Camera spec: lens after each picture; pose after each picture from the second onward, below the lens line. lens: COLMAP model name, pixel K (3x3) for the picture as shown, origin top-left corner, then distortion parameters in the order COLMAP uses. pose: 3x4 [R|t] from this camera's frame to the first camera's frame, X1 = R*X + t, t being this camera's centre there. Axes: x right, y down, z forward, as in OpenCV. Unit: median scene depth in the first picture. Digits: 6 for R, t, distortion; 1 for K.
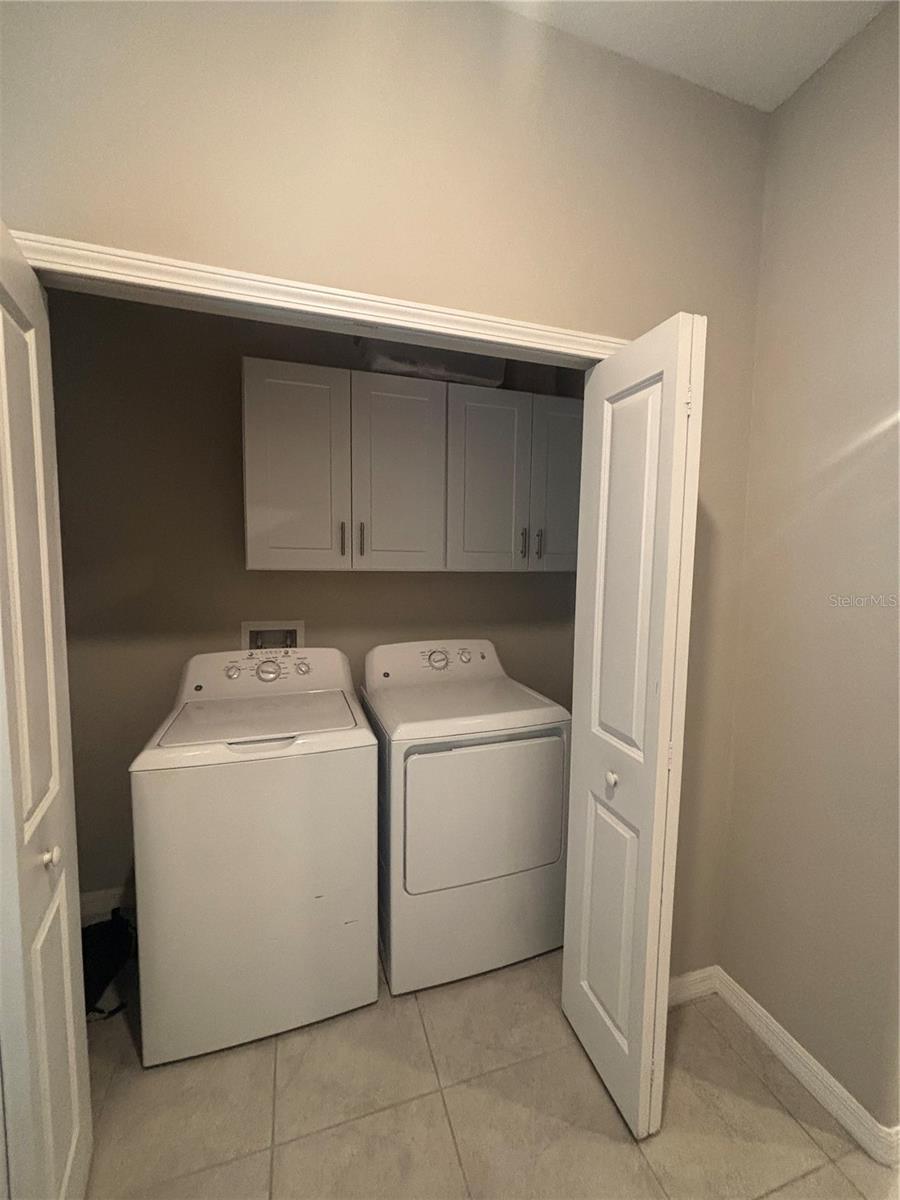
lens RADIAL K [[484.9, 0, 459.9], [0, 484.9, 596.9], [0, 0, 1]] dist [-0.003260, 0.001886]
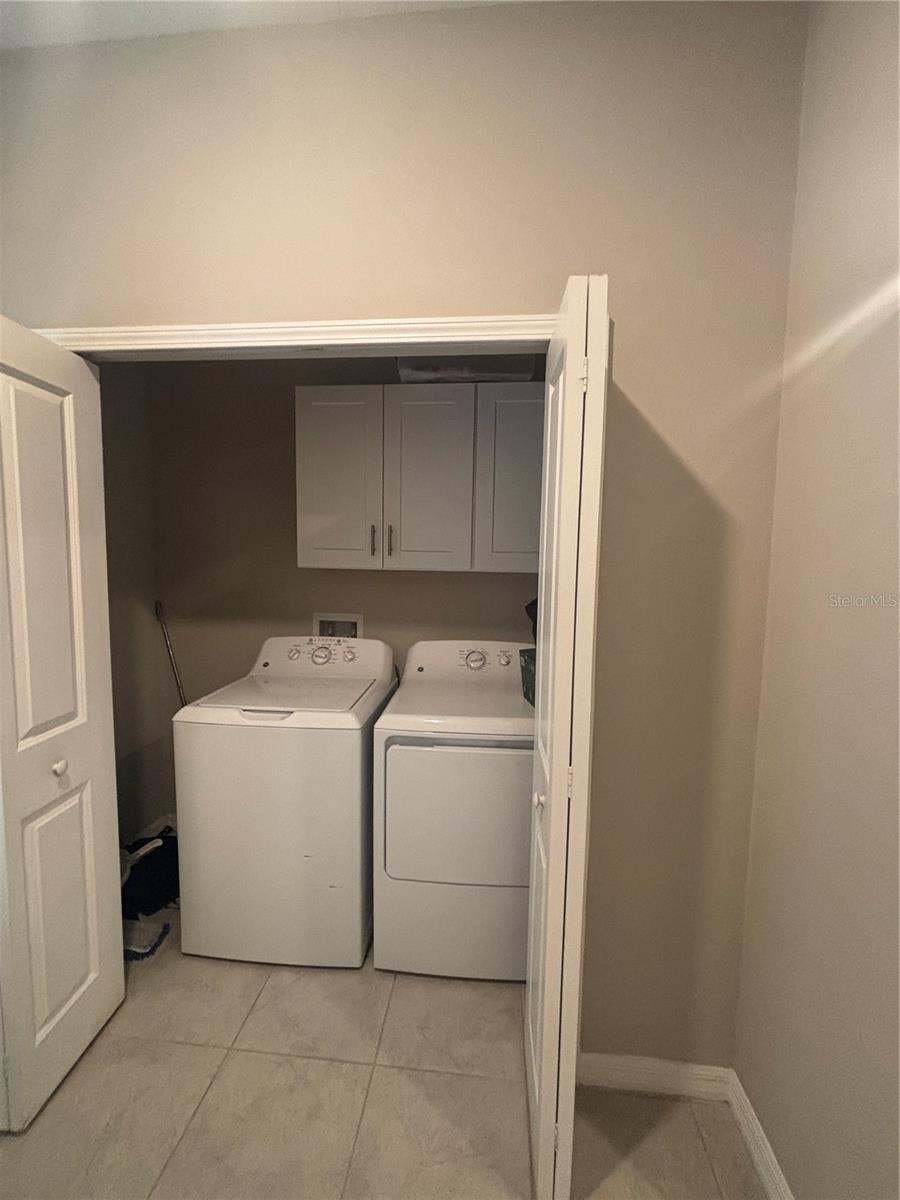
lens RADIAL K [[484.9, 0, 455.5], [0, 484.9, 597.1], [0, 0, 1]] dist [-0.003260, 0.001886]
pose [[0.918393, 0.035672, -0.394058, 0.404151], [-0.037237, 0.999300, 0.003677, -0.002797], [0.393913, 0.011297, 0.919078, 0.077945]]
